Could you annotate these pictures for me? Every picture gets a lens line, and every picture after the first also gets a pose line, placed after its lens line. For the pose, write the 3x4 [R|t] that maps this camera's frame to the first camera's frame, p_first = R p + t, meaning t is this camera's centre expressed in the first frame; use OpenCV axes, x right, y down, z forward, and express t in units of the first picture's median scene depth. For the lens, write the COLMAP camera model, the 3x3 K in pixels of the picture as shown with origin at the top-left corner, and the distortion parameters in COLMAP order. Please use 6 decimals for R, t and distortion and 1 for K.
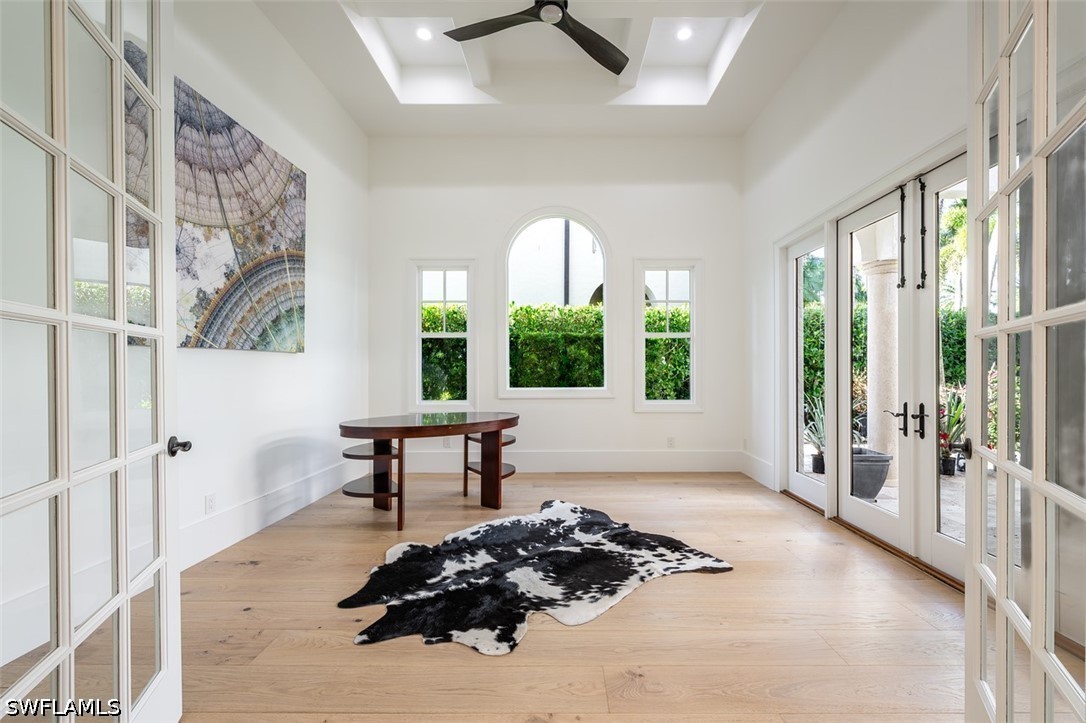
lens RADIAL K [[438.0, 0, 549.4], [0, 438.0, 358.8], [0, 0, 1]] dist [-0.000718, -0.000143]
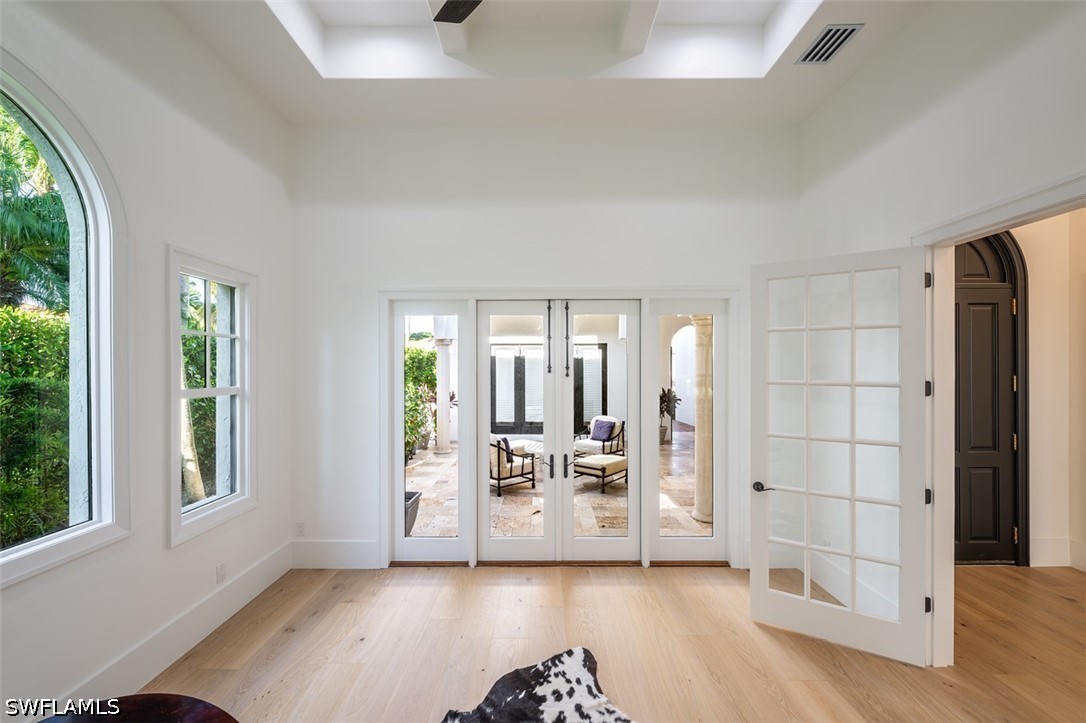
lens RADIAL K [[438.0, 0, 549.4], [0, 438.0, 358.8], [0, 0, 1]] dist [-0.000718, -0.000143]
pose [[-0.008501, 0.006595, 0.999942, -0.602435], [-0.018984, 0.999797, -0.006755, -0.200047], [-0.999784, -0.019040, -0.008374, 1.026376]]
